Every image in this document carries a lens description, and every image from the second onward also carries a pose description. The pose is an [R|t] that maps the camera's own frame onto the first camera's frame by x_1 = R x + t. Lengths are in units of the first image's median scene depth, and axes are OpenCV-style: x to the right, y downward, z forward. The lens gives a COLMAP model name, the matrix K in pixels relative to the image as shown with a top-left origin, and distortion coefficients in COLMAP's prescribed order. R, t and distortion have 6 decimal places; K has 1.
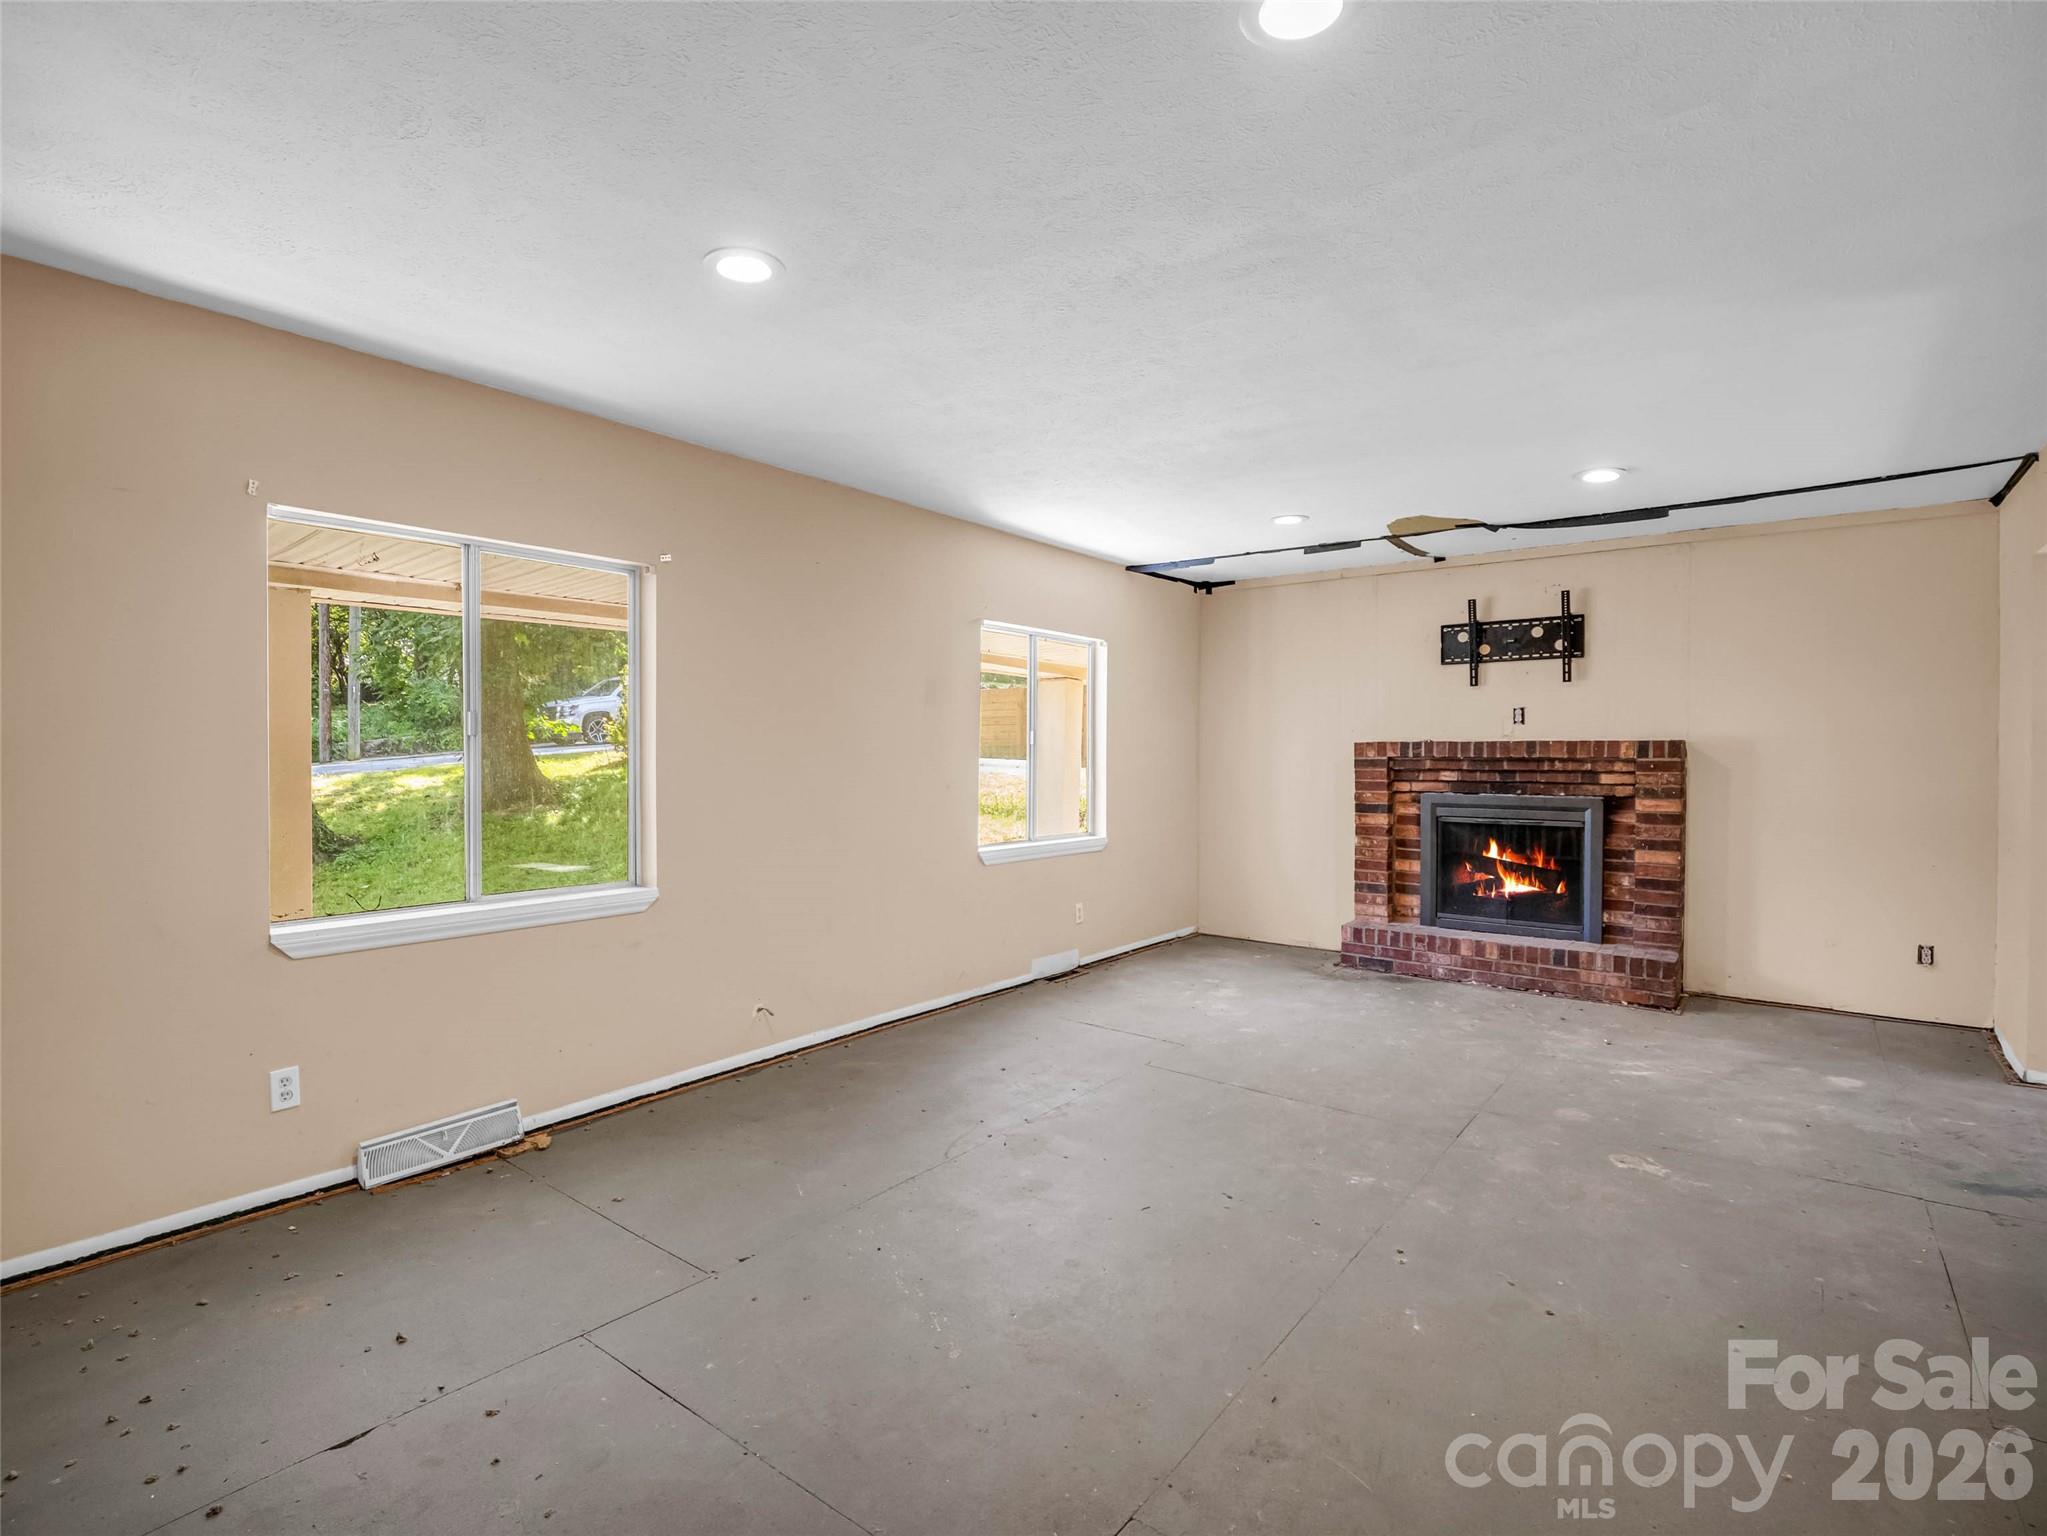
lens RADIAL K [[1016.8, 0, 1020.4], [0, 1016.8, 769.8], [0, 0, 1]] dist [-0.010175, -0.001688]
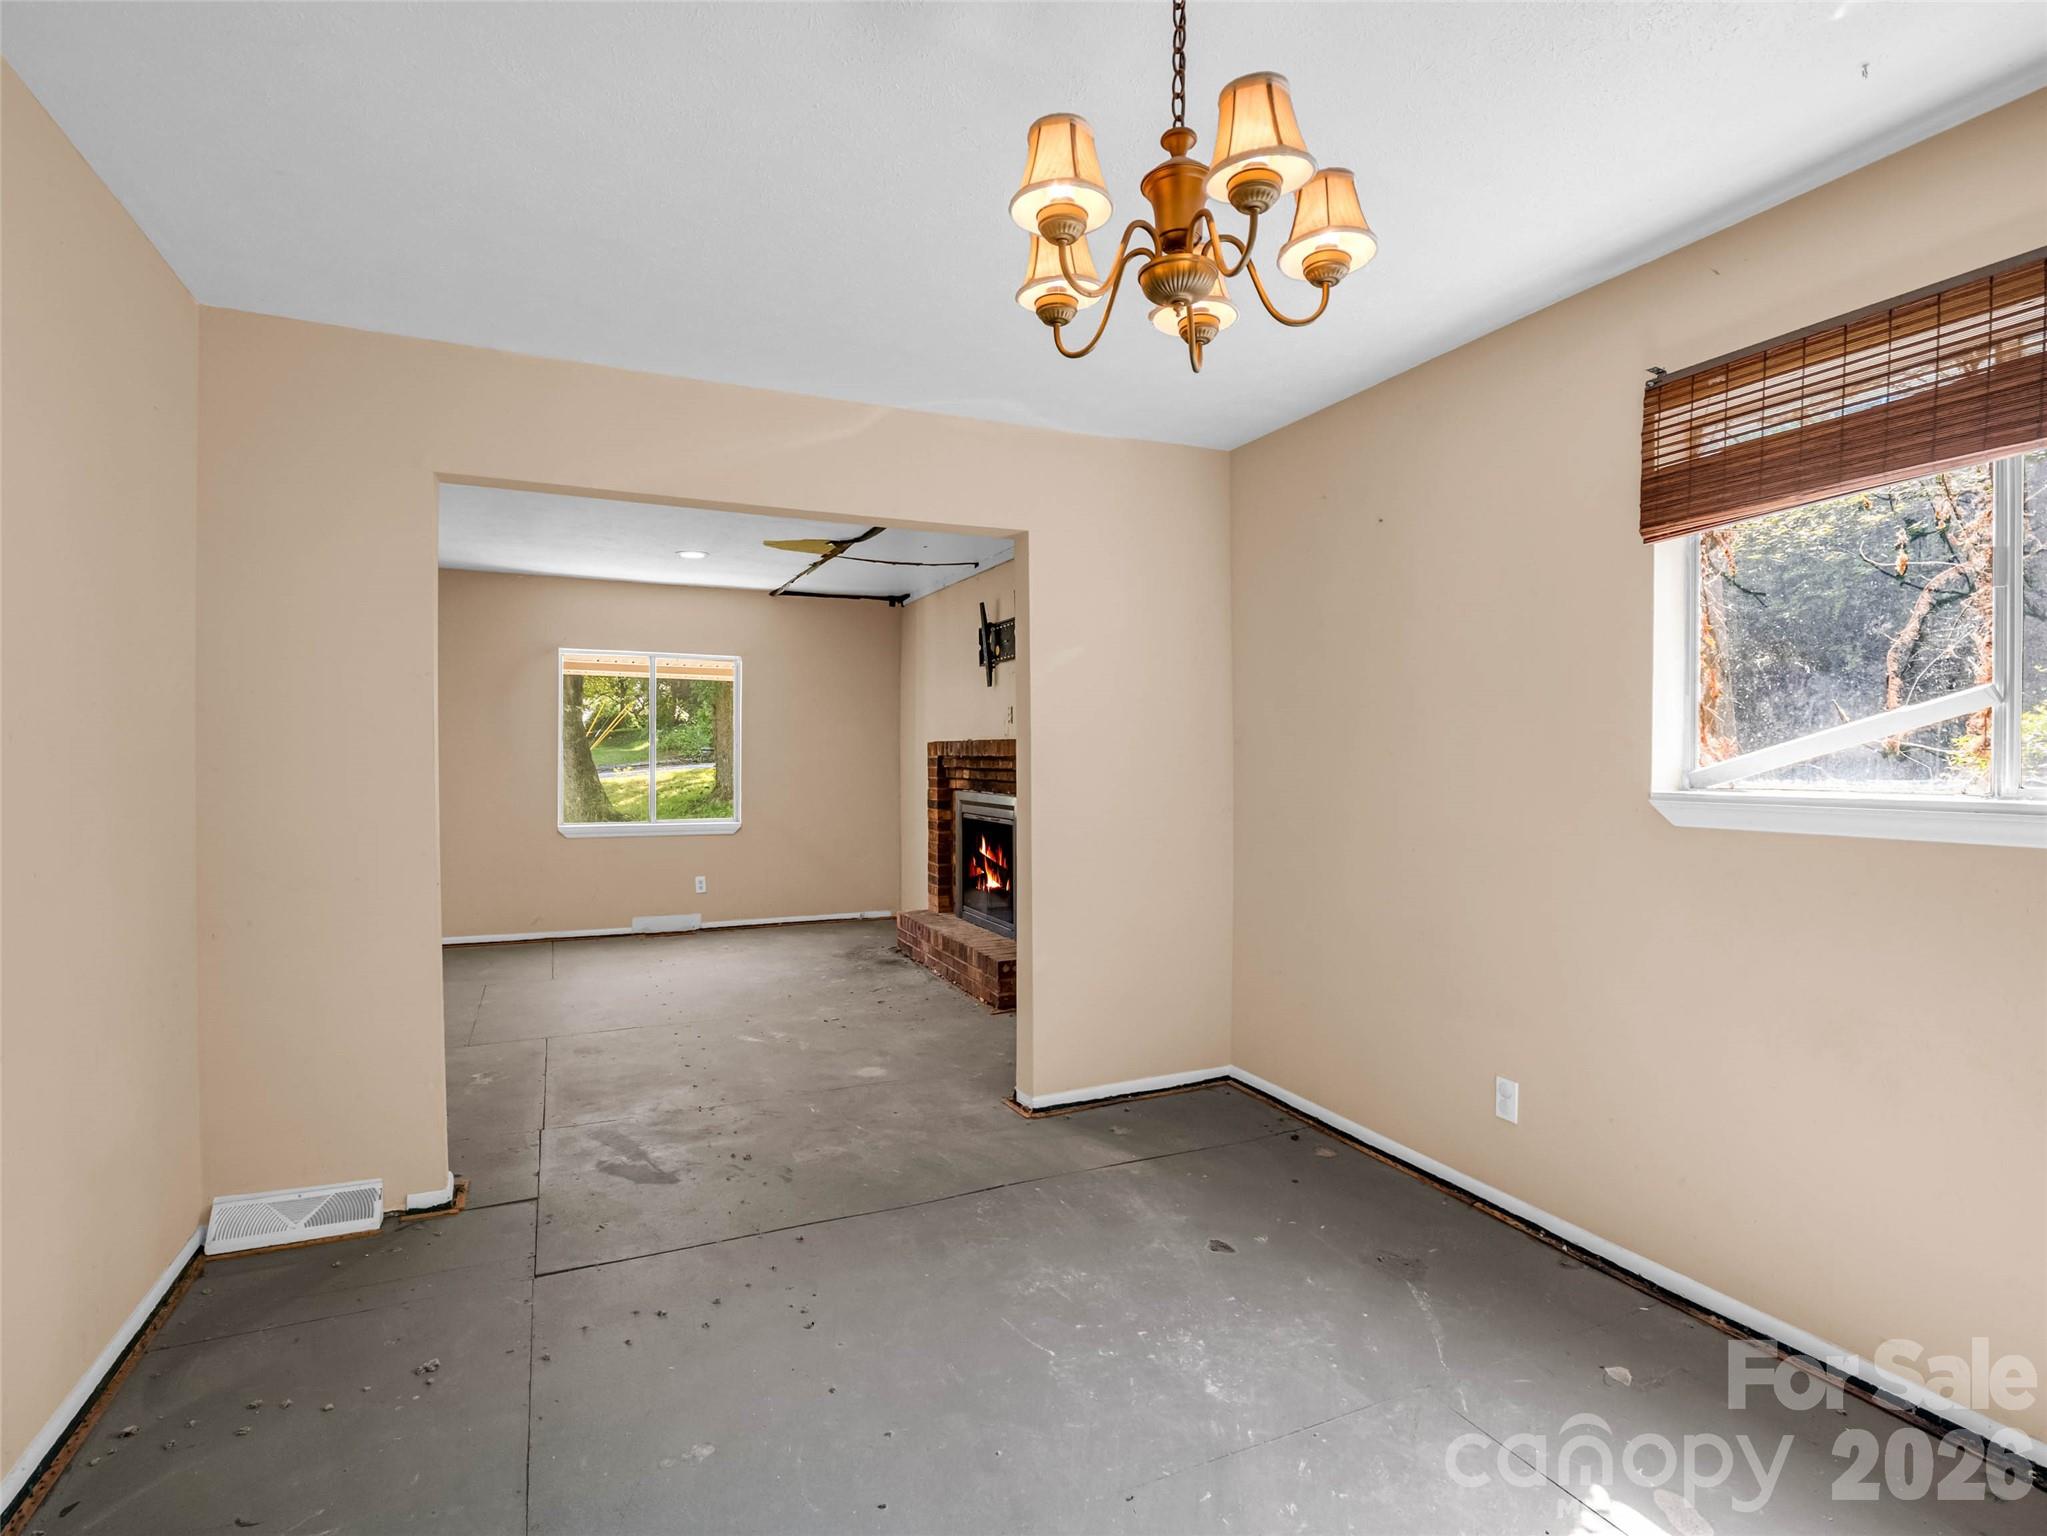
lens RADIAL K [[1016.8, 0, 1028.9], [0, 1016.8, 769.7], [0, 0, 1]] dist [-0.010175, -0.001688]
pose [[0.883539, 0.007096, -0.468304, 1.214810], [-0.010742, 0.999929, -0.005115, 0.008535], [0.468234, 0.009550, 0.883553, 0.144963]]
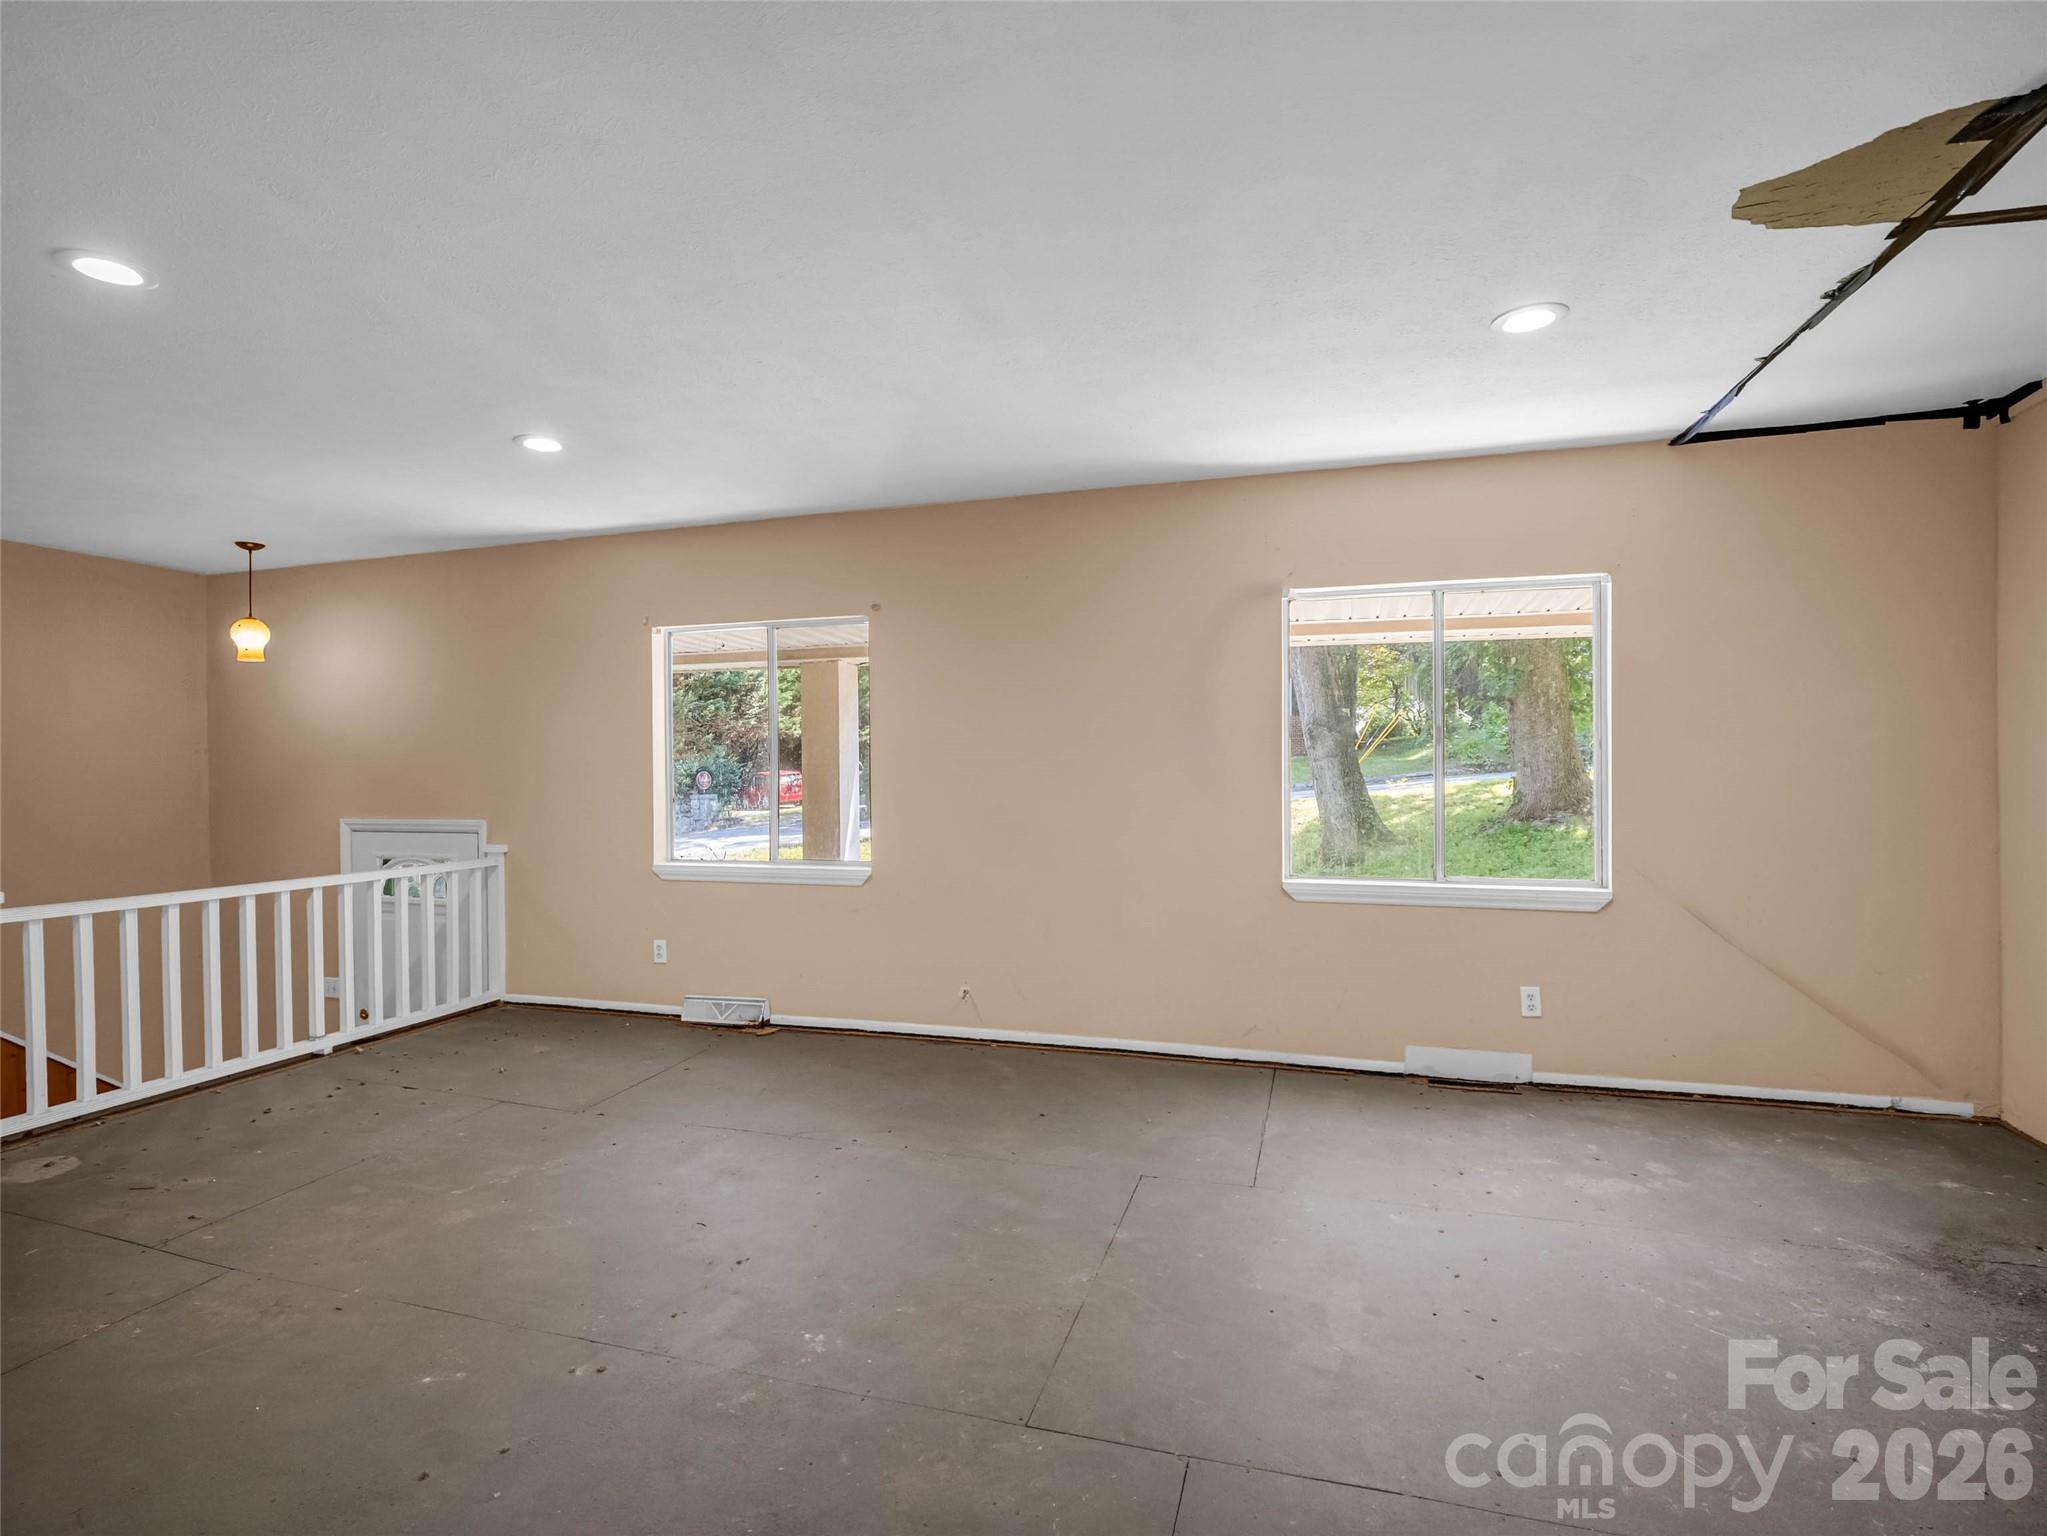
lens RADIAL K [[1016.8, 0, 1016.4], [0, 1016.8, 769.5], [0, 0, 1]] dist [-0.010175, -0.001688]
pose [[0.336071, -0.003777, -0.941829, 0.705985], [-0.009227, 0.999931, -0.007302, -0.000120], [0.941791, 0.011144, 0.336013, 0.587756]]
